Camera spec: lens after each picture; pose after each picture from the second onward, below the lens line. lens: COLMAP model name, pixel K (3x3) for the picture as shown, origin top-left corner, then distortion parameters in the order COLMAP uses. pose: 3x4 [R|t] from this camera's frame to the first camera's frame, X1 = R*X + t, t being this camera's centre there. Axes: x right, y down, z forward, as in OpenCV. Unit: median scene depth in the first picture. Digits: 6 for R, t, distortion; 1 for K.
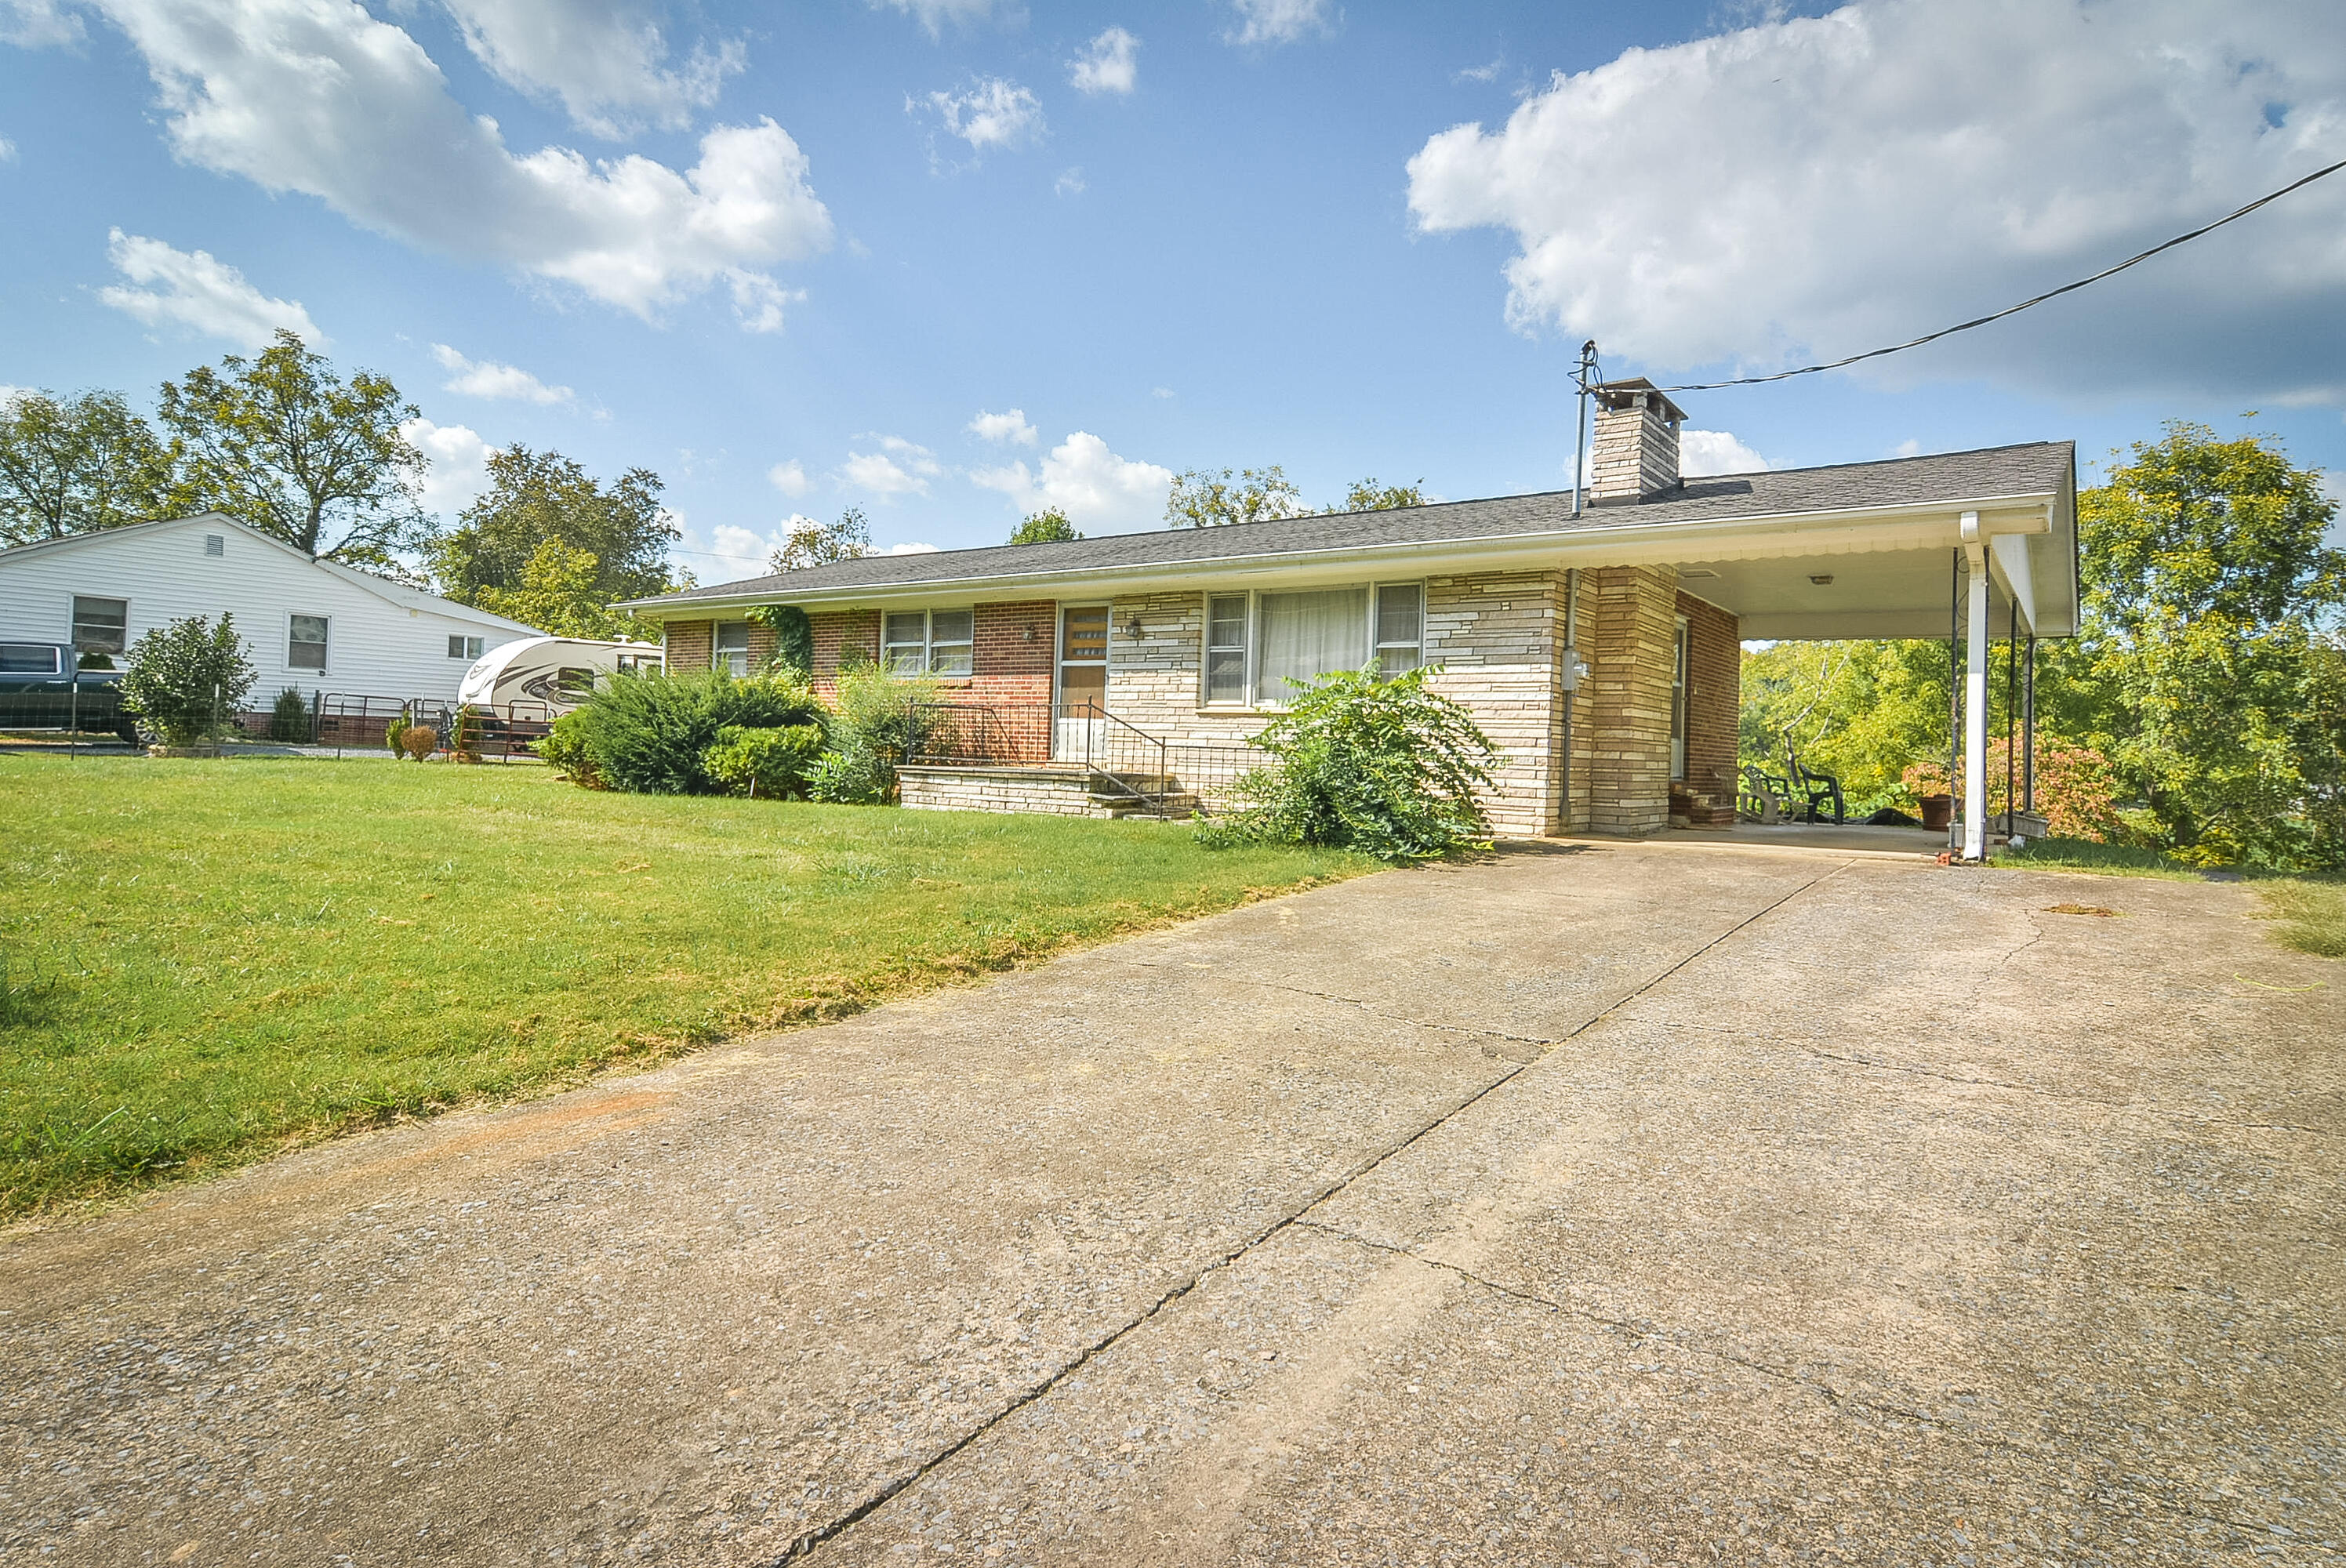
lens RADIAL K [[1243.0, 0, 1183.9], [0, 1243.0, 740.8], [0, 0, 1]] dist [0.065021, -0.028961]
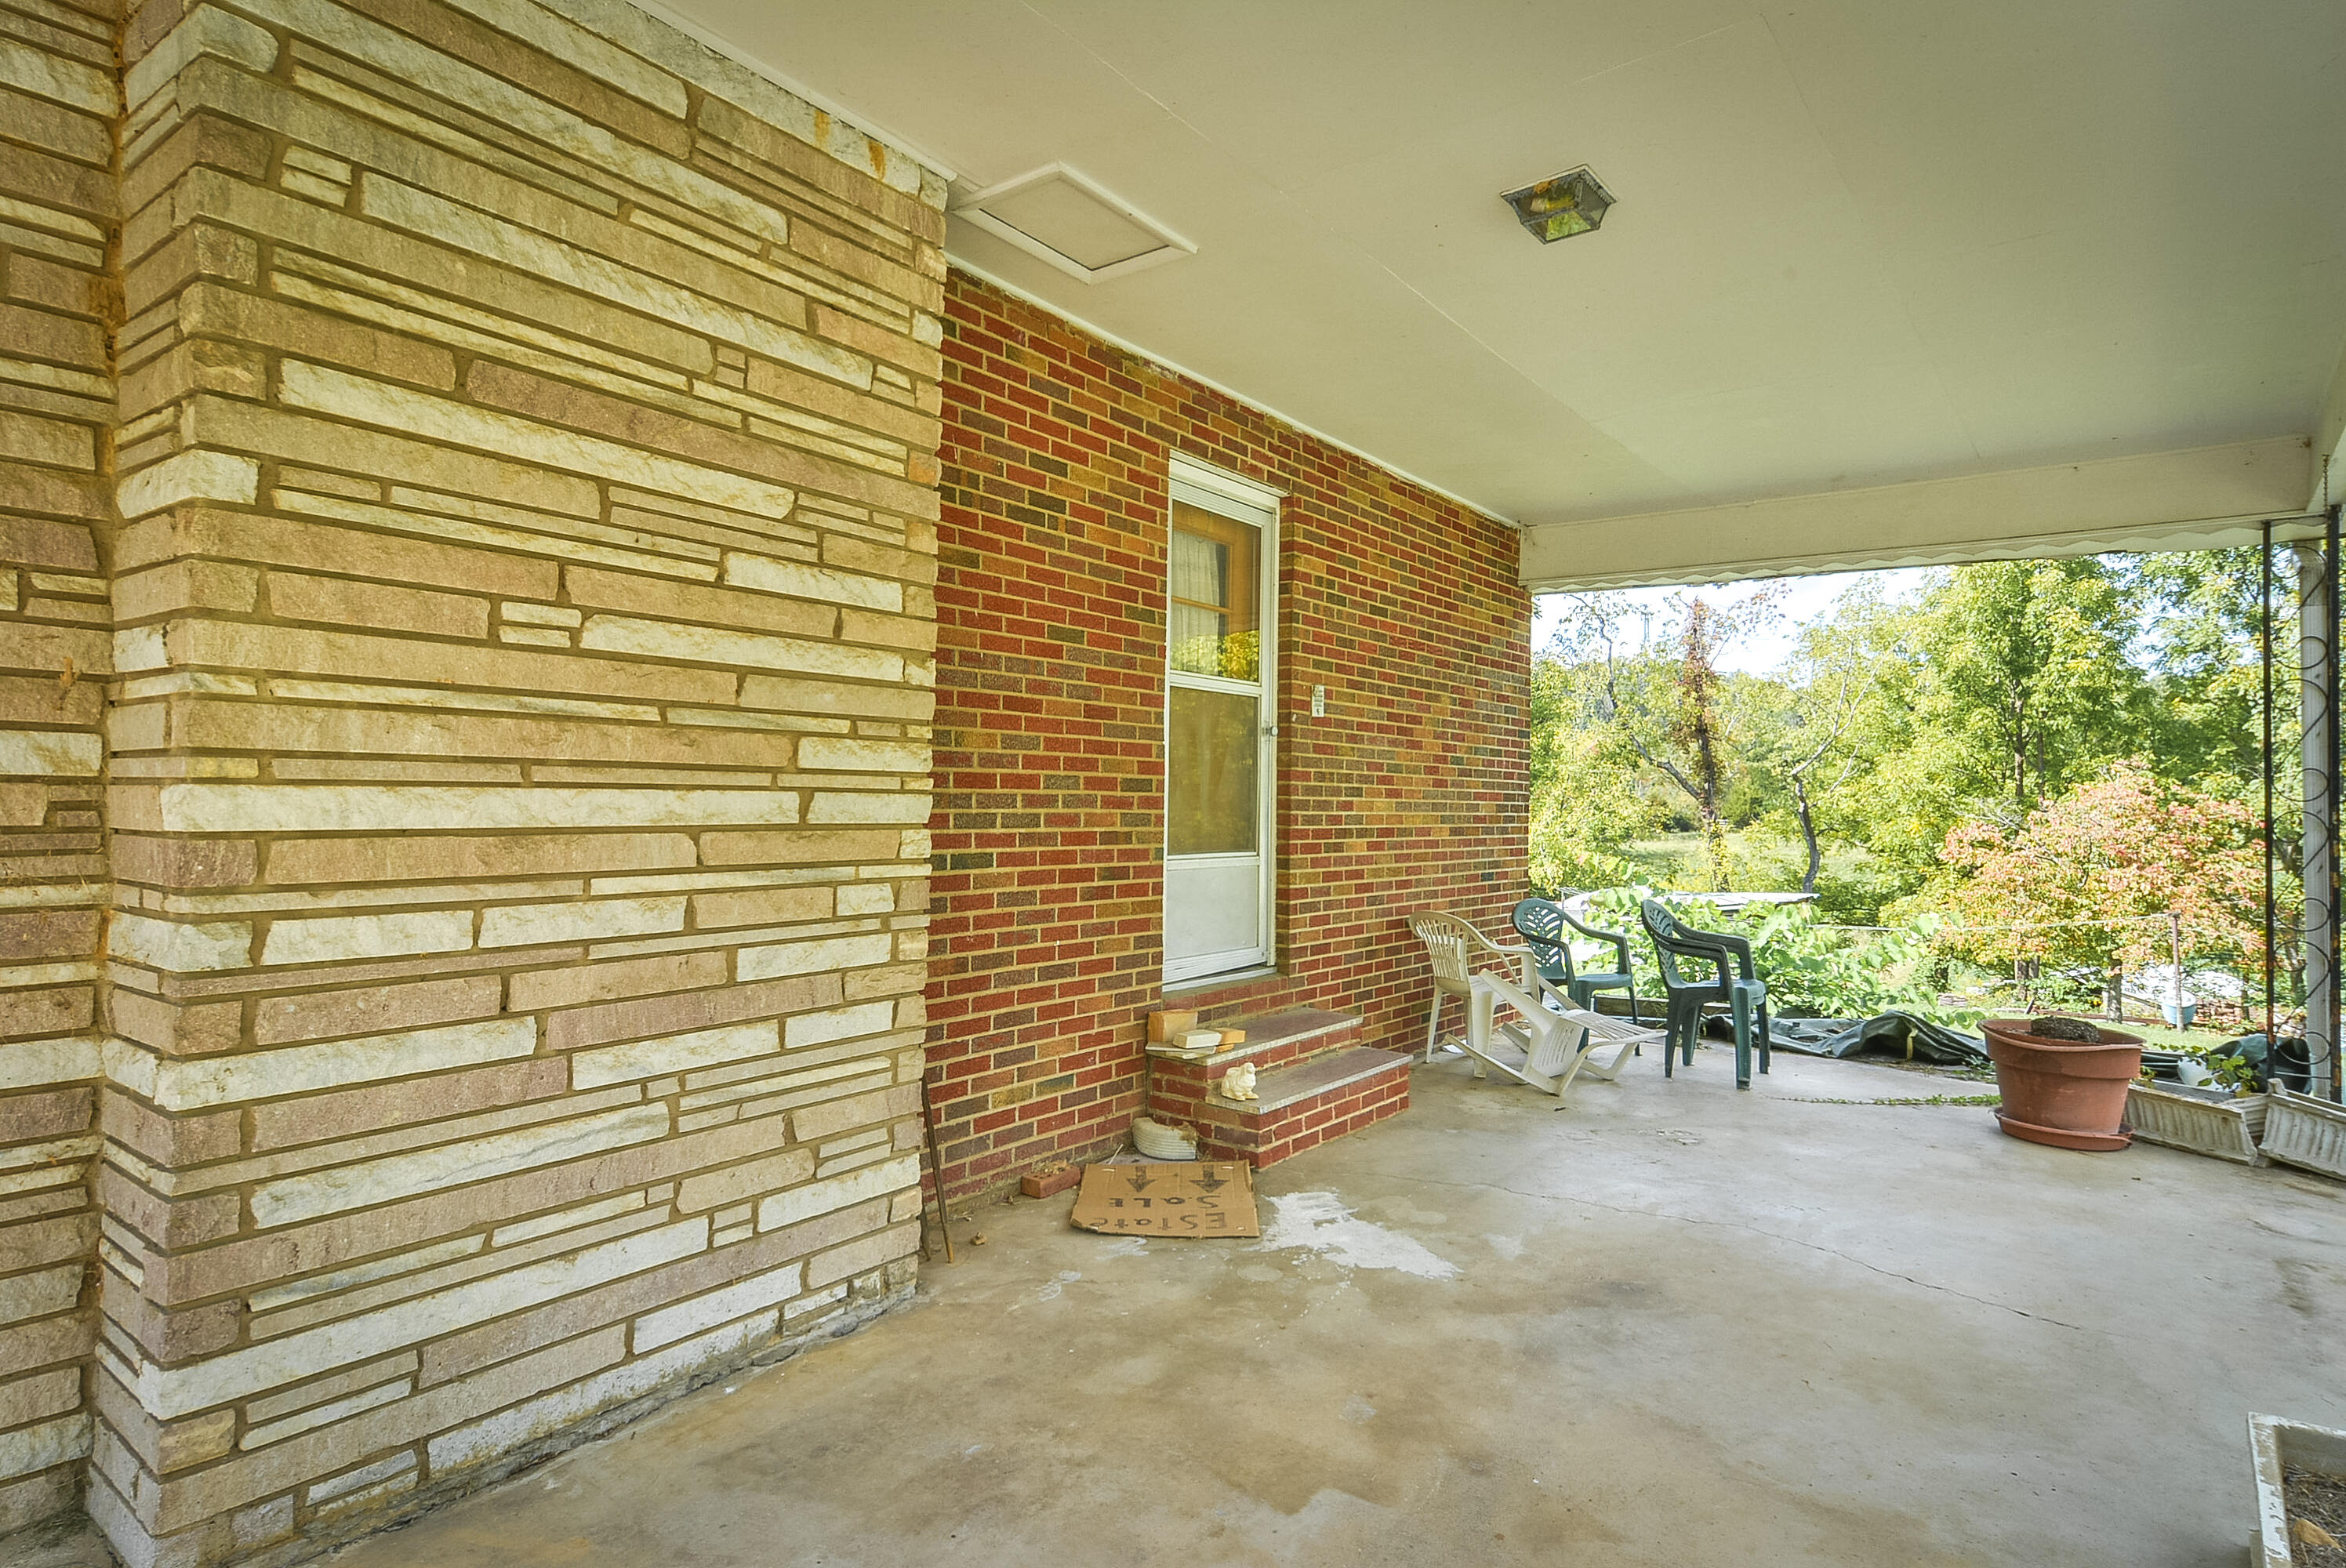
lens RADIAL K [[1224.3, 0, 1173.0], [0, 1224.3, 784.0], [0, 0, 1]] dist [0.059710, -0.024793]
pose [[0.999090, -0.014235, -0.040197, 0.134067], [0.014136, 0.999896, -0.002740, -0.006435], [0.040232, 0.002169, 0.999188, 0.233129]]
